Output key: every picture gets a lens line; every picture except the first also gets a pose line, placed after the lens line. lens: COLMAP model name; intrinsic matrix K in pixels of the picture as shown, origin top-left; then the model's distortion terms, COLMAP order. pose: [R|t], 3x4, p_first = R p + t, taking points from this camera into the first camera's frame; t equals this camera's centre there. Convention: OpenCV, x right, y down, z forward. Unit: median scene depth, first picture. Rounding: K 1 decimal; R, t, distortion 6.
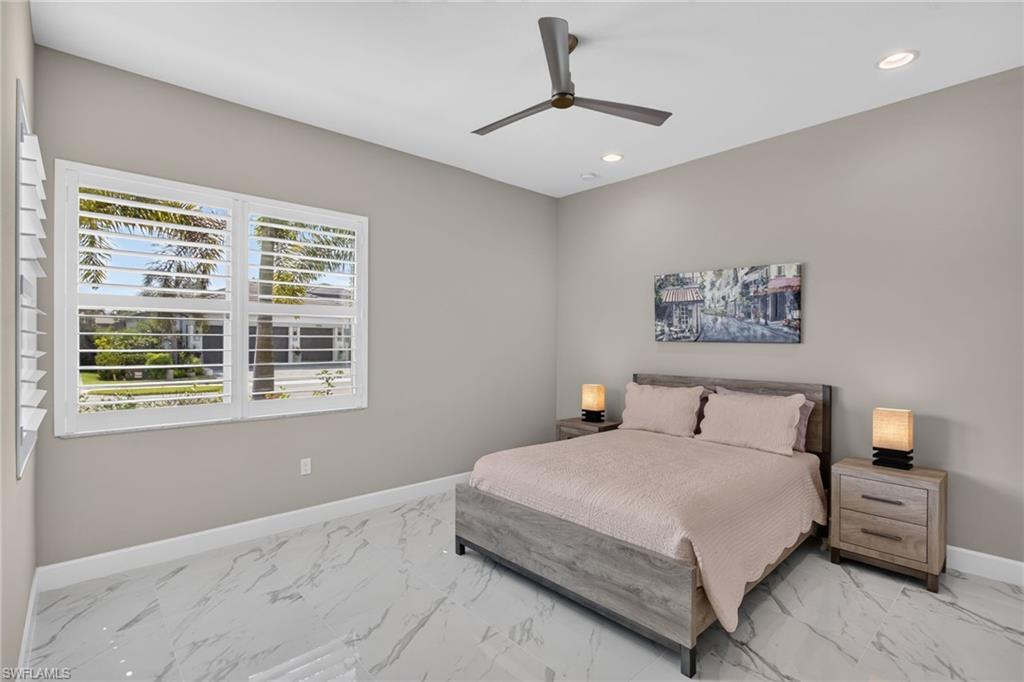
lens RADIAL K [[481.6, 0, 516.7], [0, 481.6, 341.0], [0, 0, 1]] dist [-0.006674, 0.000861]
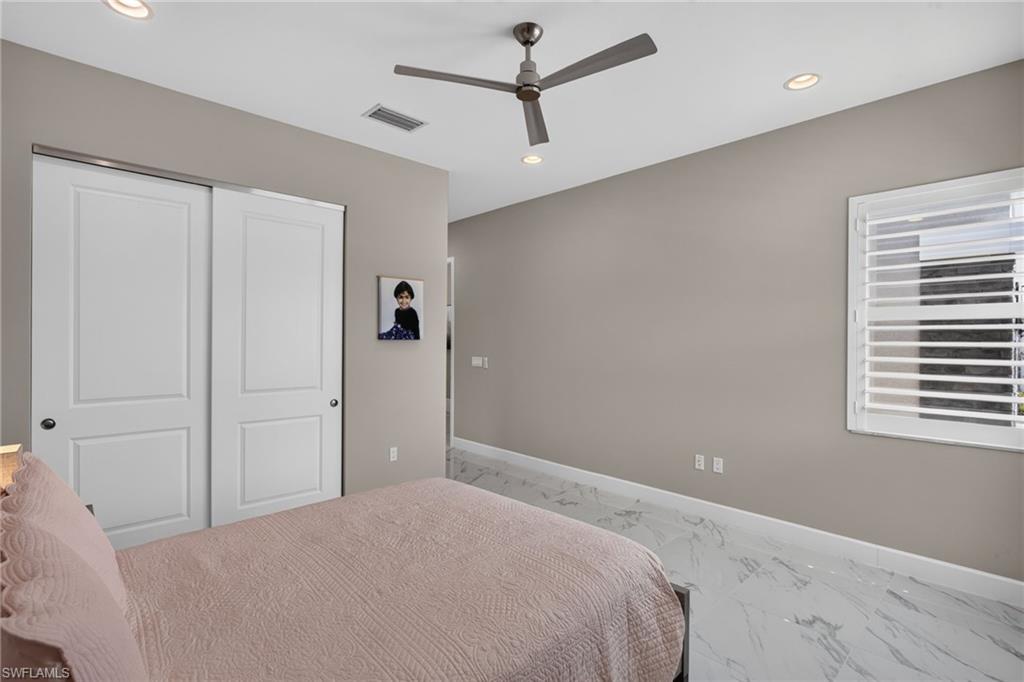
lens RADIAL K [[481.6, 0, 509.7], [0, 481.6, 342.4], [0, 0, 1]] dist [-0.006674, 0.000861]
pose [[-0.999906, -0.012970, 0.004442, 0.125924], [-0.012961, 0.999914, 0.001953, -0.017149], [-0.004467, 0.001895, -0.999988, 1.979420]]
